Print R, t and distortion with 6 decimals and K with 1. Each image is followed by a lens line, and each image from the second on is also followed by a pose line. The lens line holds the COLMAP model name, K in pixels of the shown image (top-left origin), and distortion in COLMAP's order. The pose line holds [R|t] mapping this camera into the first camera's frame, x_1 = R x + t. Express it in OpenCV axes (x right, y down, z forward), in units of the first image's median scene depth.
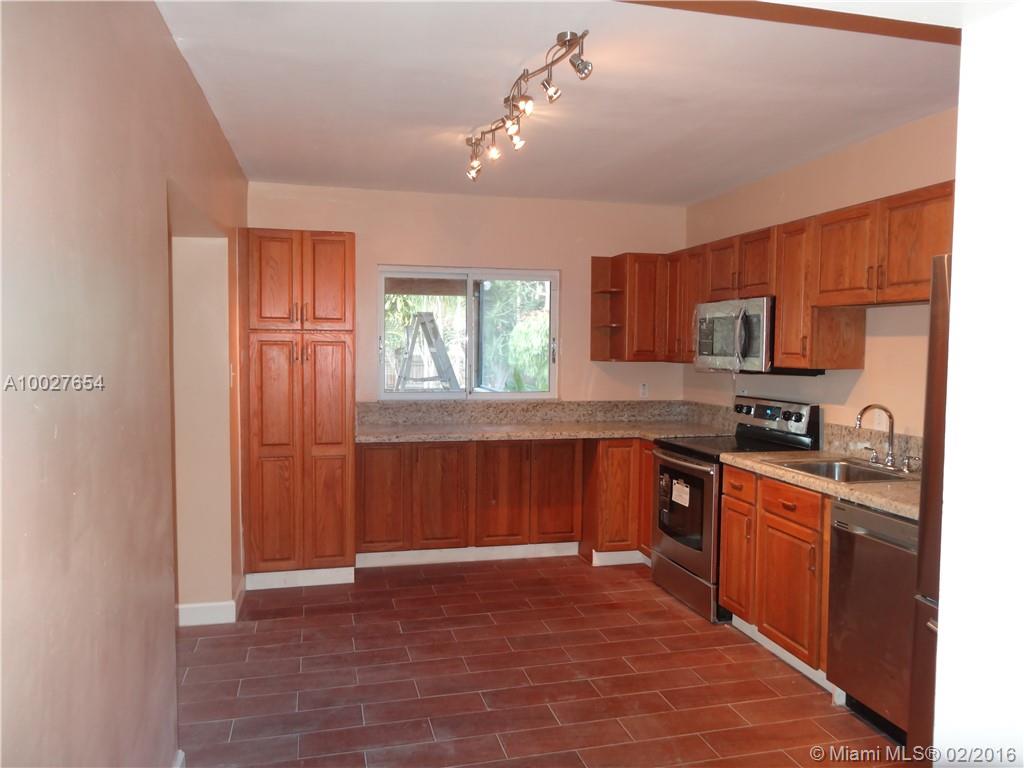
lens RADIAL K [[764.2, 0, 515.4], [0, 764.2, 384.8], [0, 0, 1]] dist [0.010065, 0.008513]
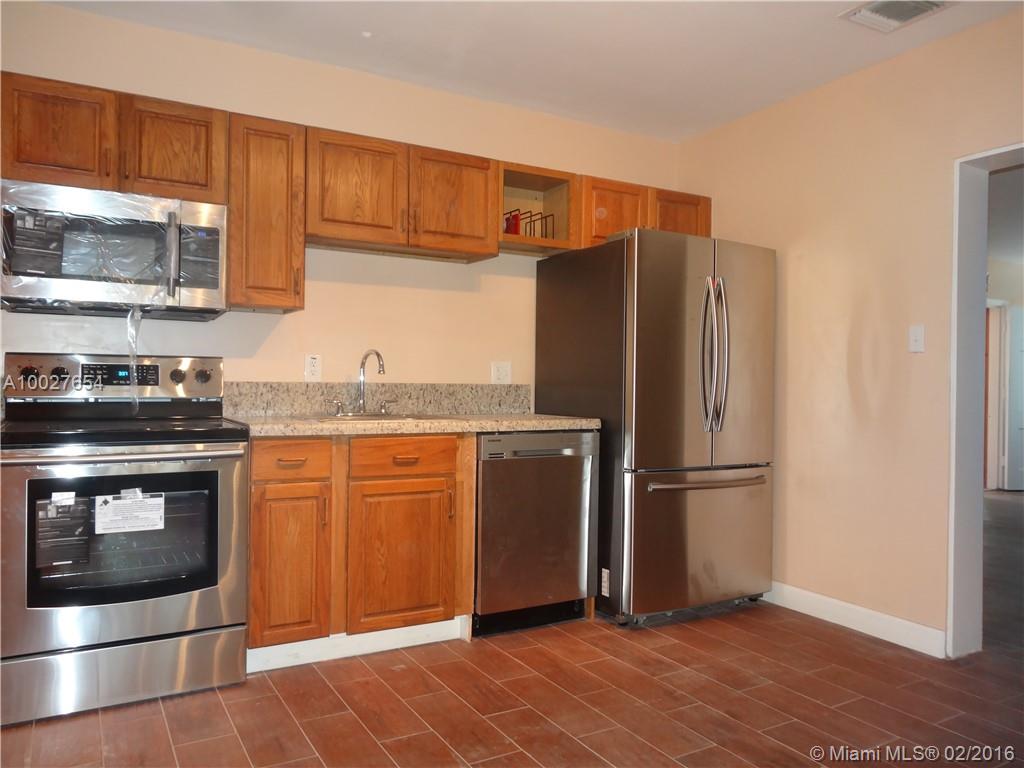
lens RADIAL K [[764.2, 0, 515.1], [0, 764.2, 384.1], [0, 0, 1]] dist [0.010065, 0.008513]
pose [[-0.270454, -0.009311, 0.962688, -0.504237], [0.037805, 0.999079, 0.020284, 0.055358], [-0.961990, 0.041881, -0.269853, 1.075262]]
